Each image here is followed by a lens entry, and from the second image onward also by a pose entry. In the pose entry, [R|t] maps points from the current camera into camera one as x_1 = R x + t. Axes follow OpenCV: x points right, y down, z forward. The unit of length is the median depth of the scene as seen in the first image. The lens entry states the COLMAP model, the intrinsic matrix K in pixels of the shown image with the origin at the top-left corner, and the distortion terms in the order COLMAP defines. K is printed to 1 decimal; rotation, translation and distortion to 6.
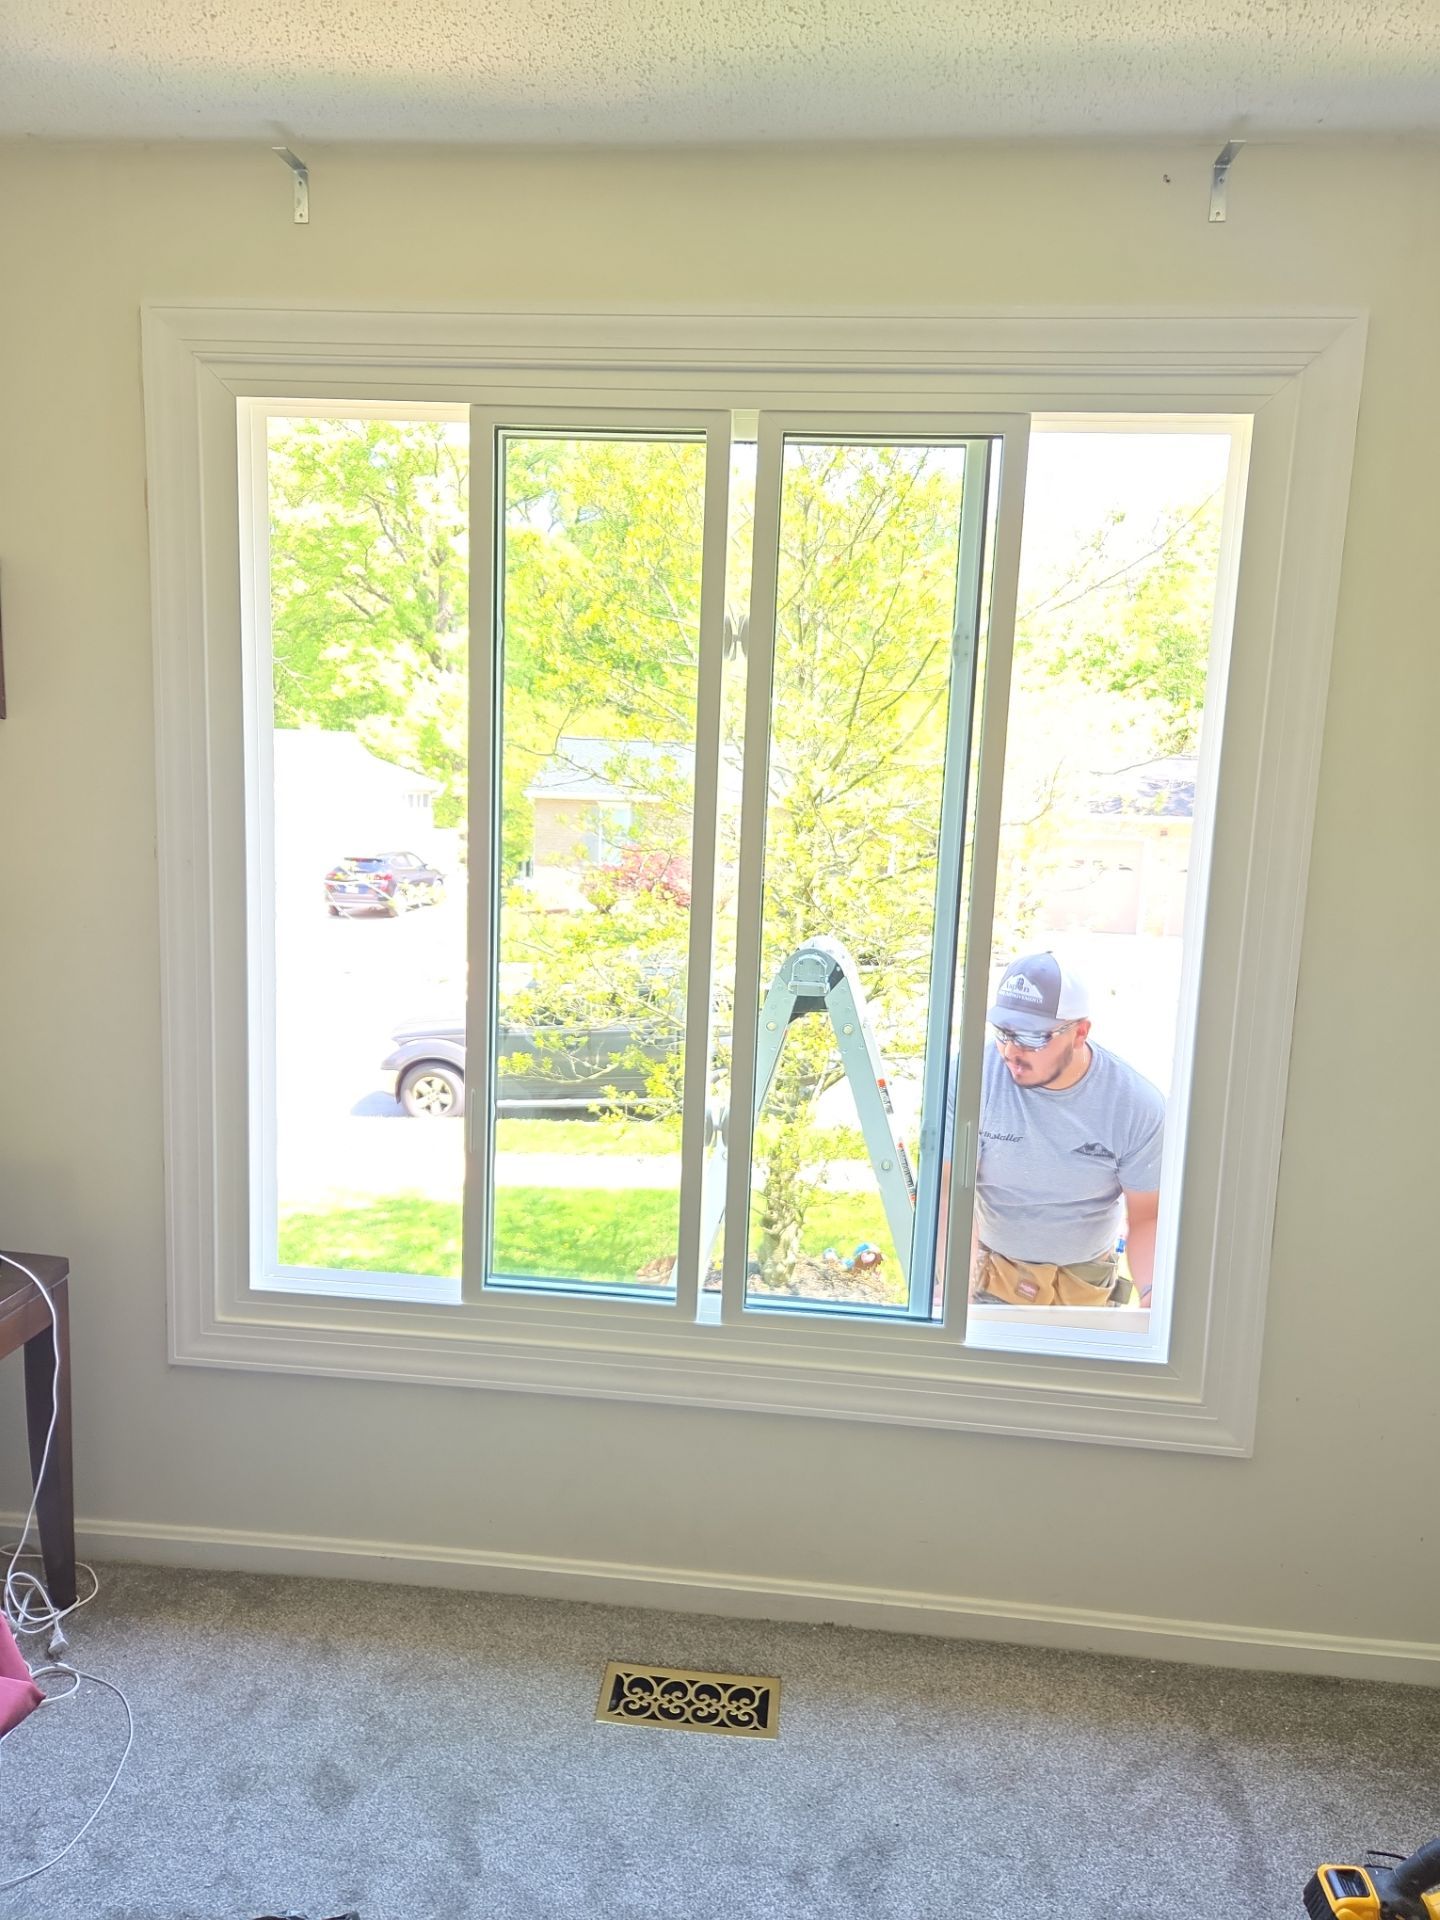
lens RADIAL K [[1359.8, 0, 720.0], [0, 1359.8, 960.0], [0, 0, 1]] dist [-0.002237, -0.000155]
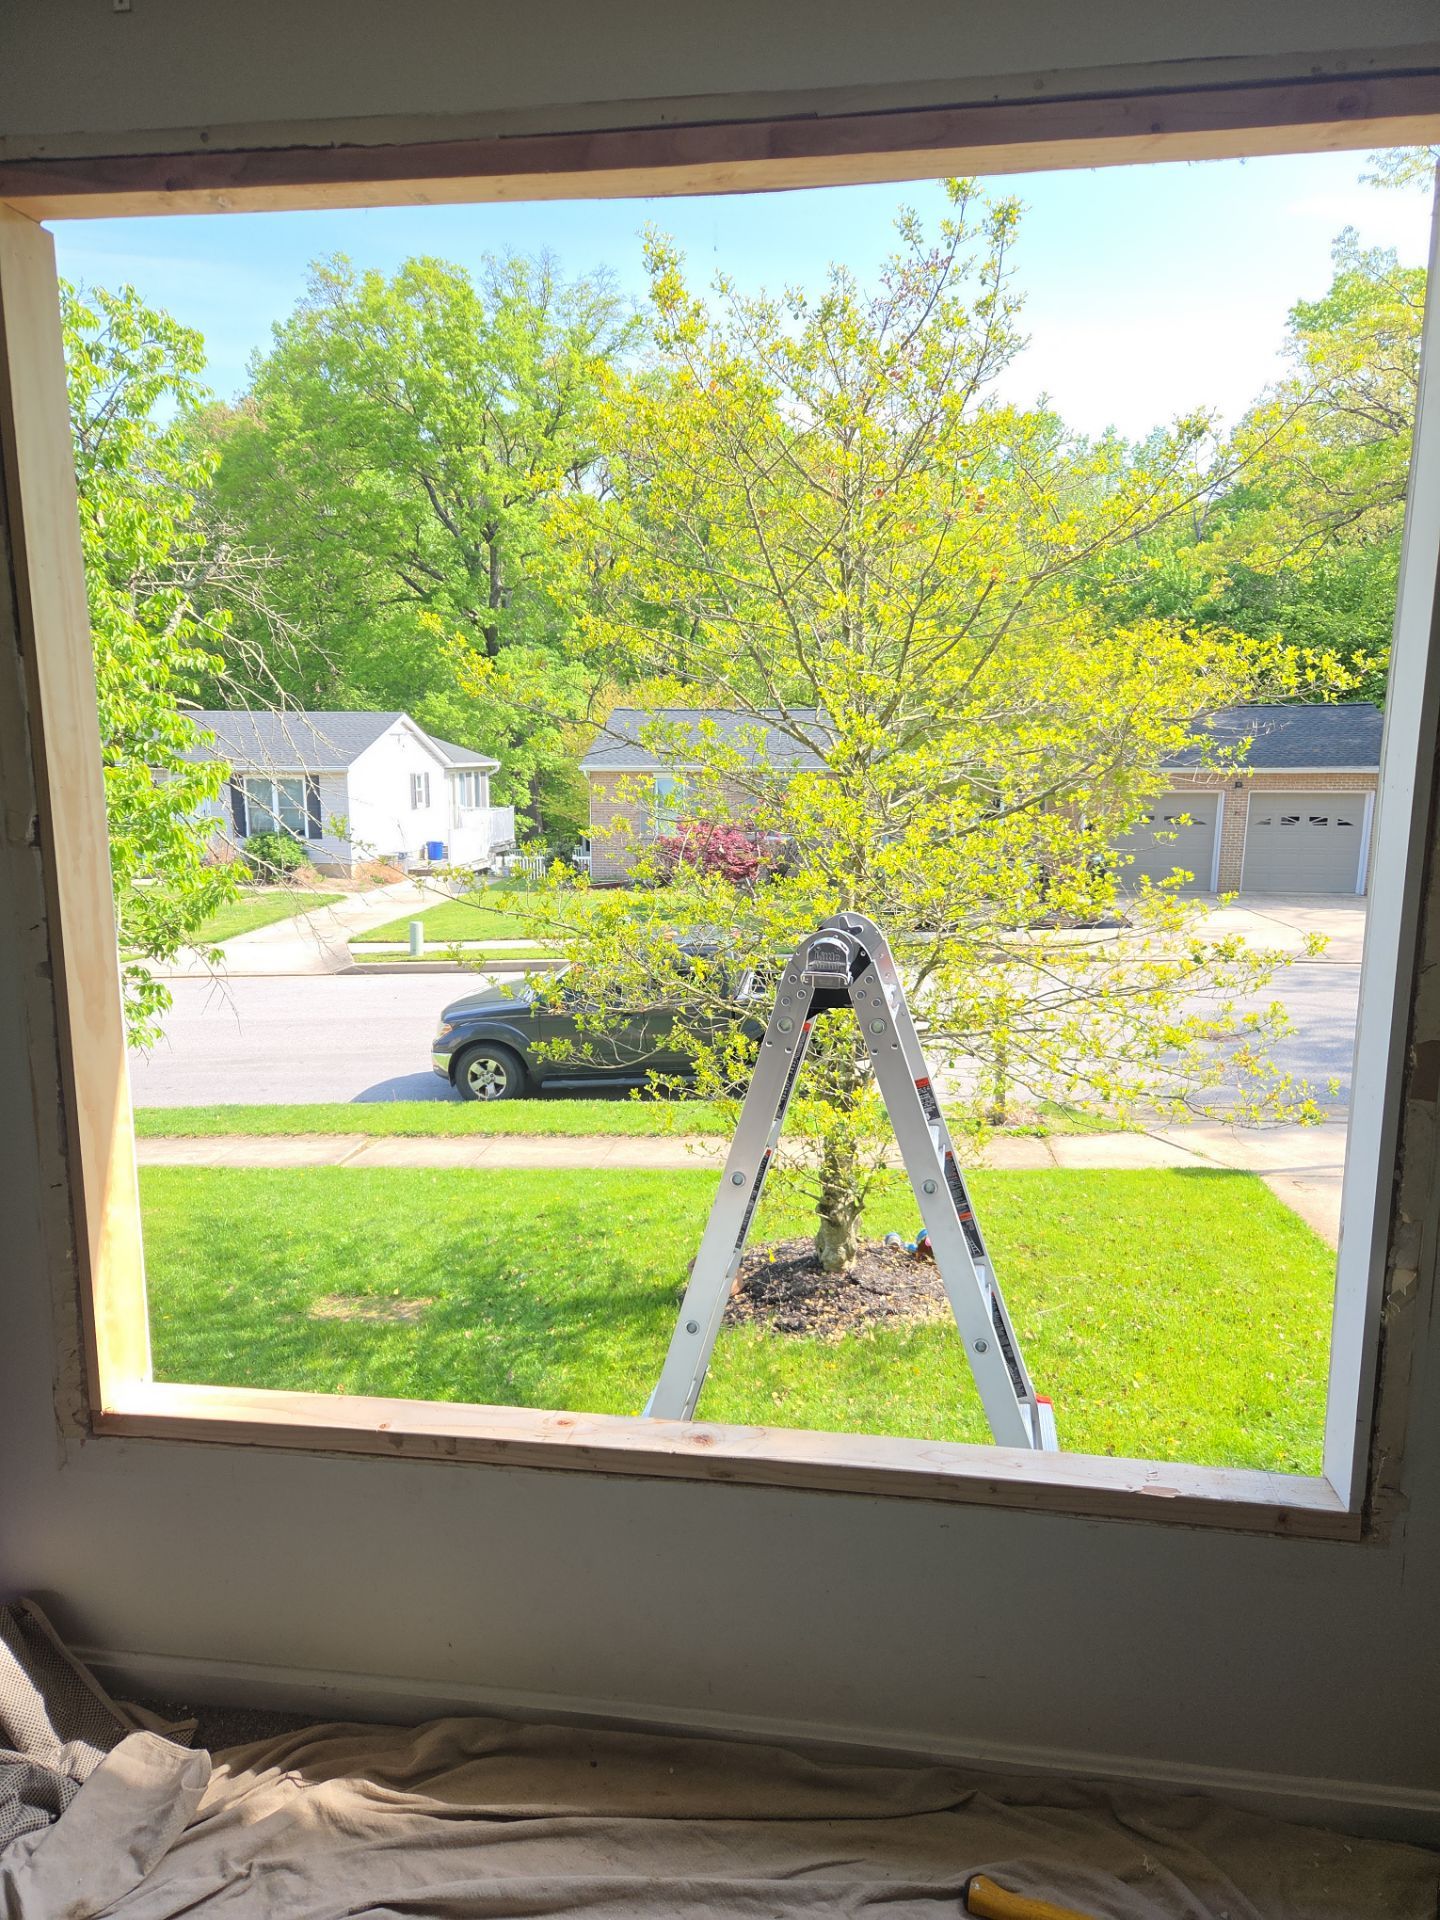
lens RADIAL K [[1286.7, 0, 720.0], [0, 1286.7, 960.0], [0, 0, 1]] dist [0.048311, -0.002402]
pose [[0.997521, -0.026337, -0.065253, 0.024587], [0.028149, 0.999239, 0.027016, -0.006763], [0.064491, -0.028785, 0.997503, 0.099297]]
